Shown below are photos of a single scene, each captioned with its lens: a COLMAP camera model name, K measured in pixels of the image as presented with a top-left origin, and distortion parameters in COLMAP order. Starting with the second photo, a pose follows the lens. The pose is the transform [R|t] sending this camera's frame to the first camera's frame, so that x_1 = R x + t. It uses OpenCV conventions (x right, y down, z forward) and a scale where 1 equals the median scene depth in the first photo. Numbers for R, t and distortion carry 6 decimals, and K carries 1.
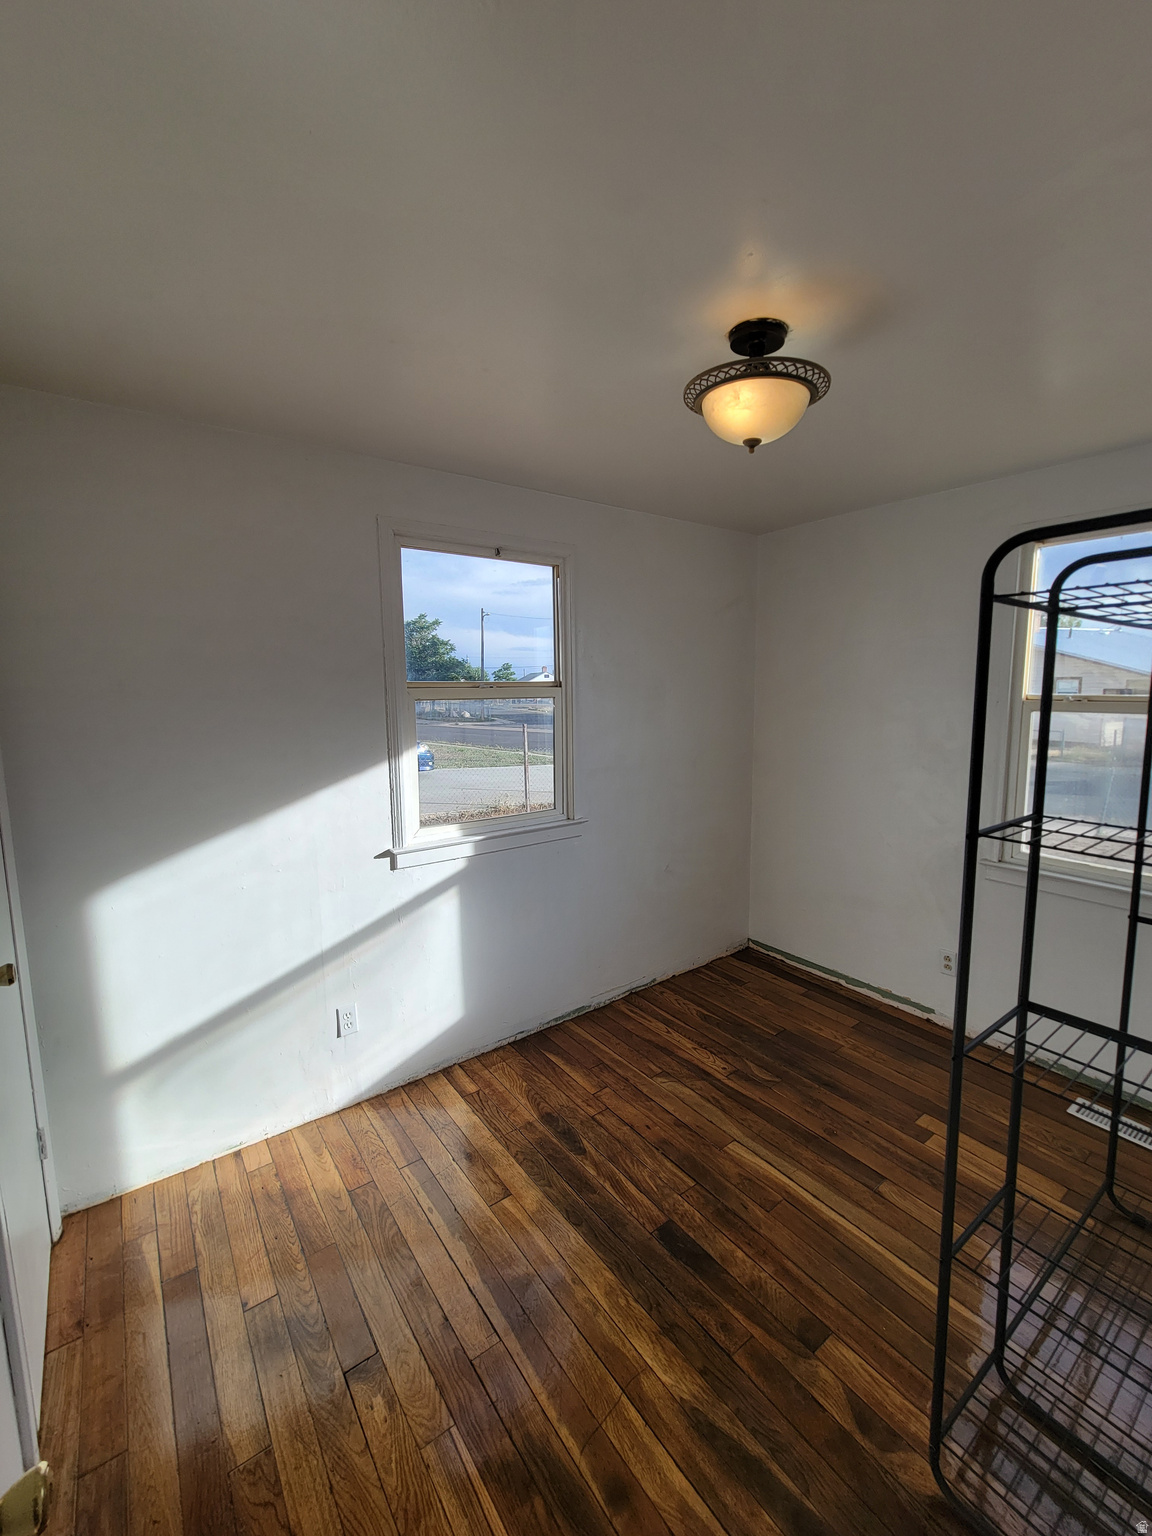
lens RADIAL K [[629.8, 0, 577.1], [0, 629.8, 762.9], [0, 0, 1]] dist [-0.004903, 0.002243]
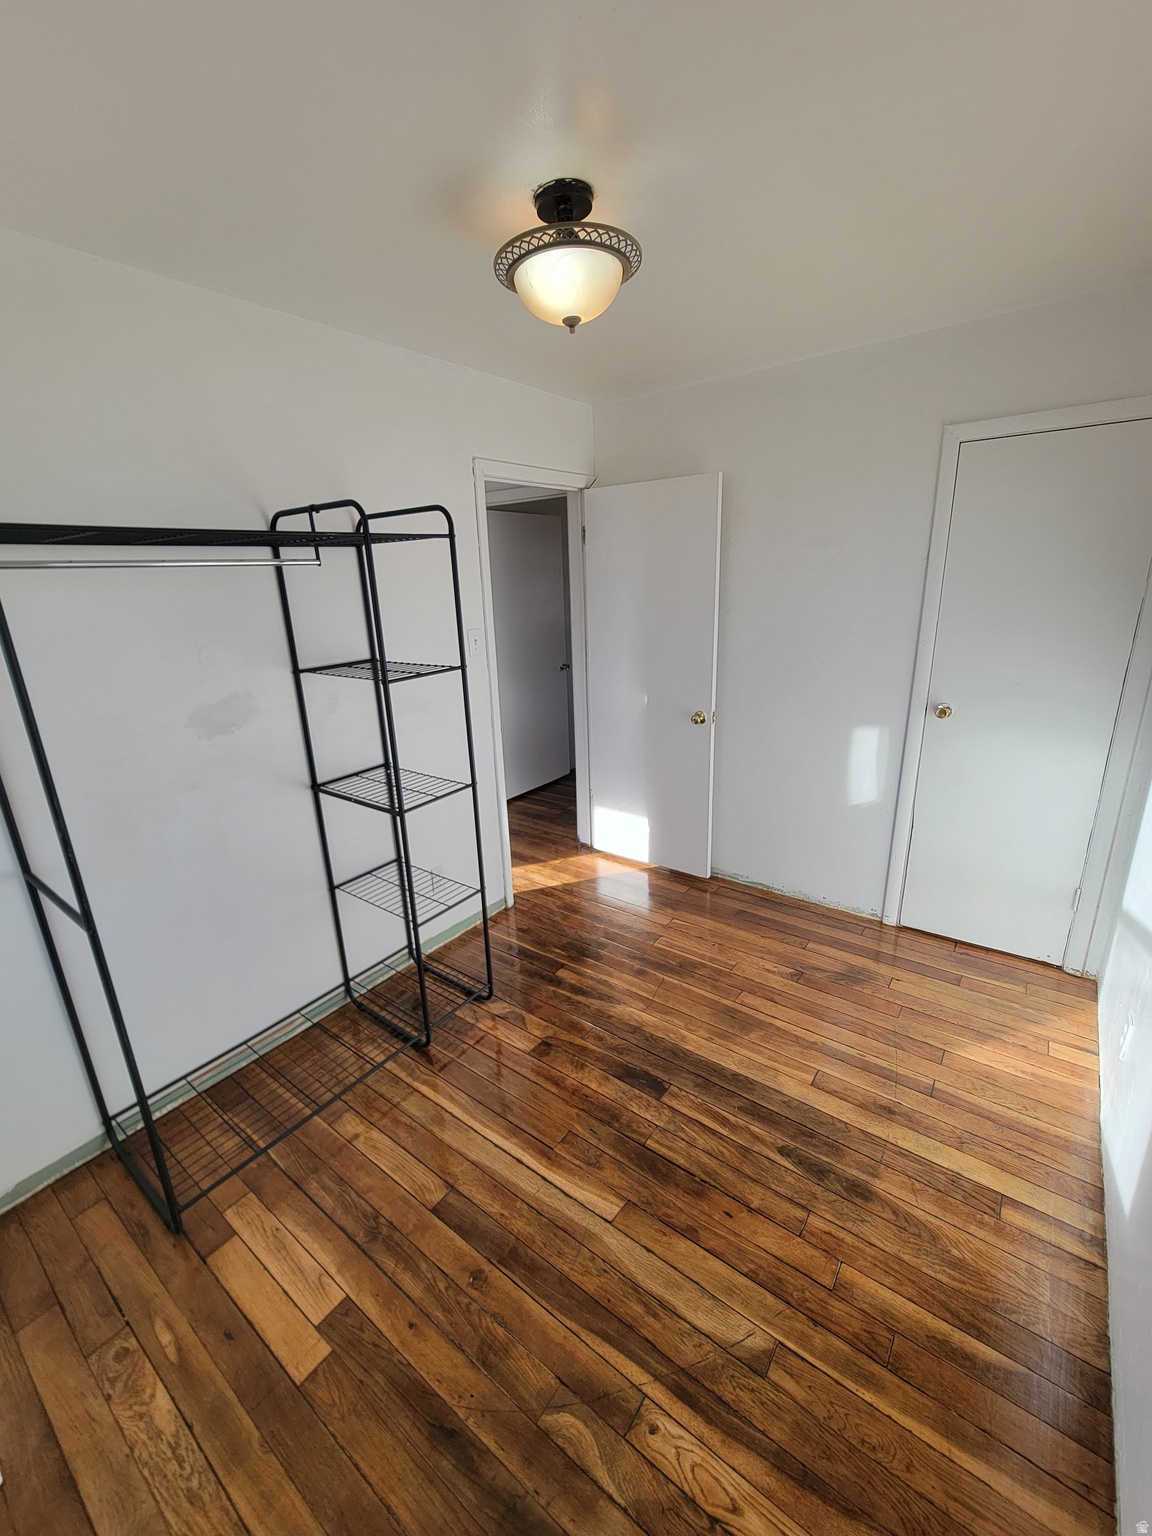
lens RADIAL K [[629.8, 0, 578.7], [0, 629.8, 764.7], [0, 0, 1]] dist [-0.004903, 0.002243]
pose [[-0.956914, 0.128923, -0.260183, 0.445279], [0.012759, 0.913833, 0.405890, -0.203537], [0.290092, 0.385082, -0.876104, 1.551041]]
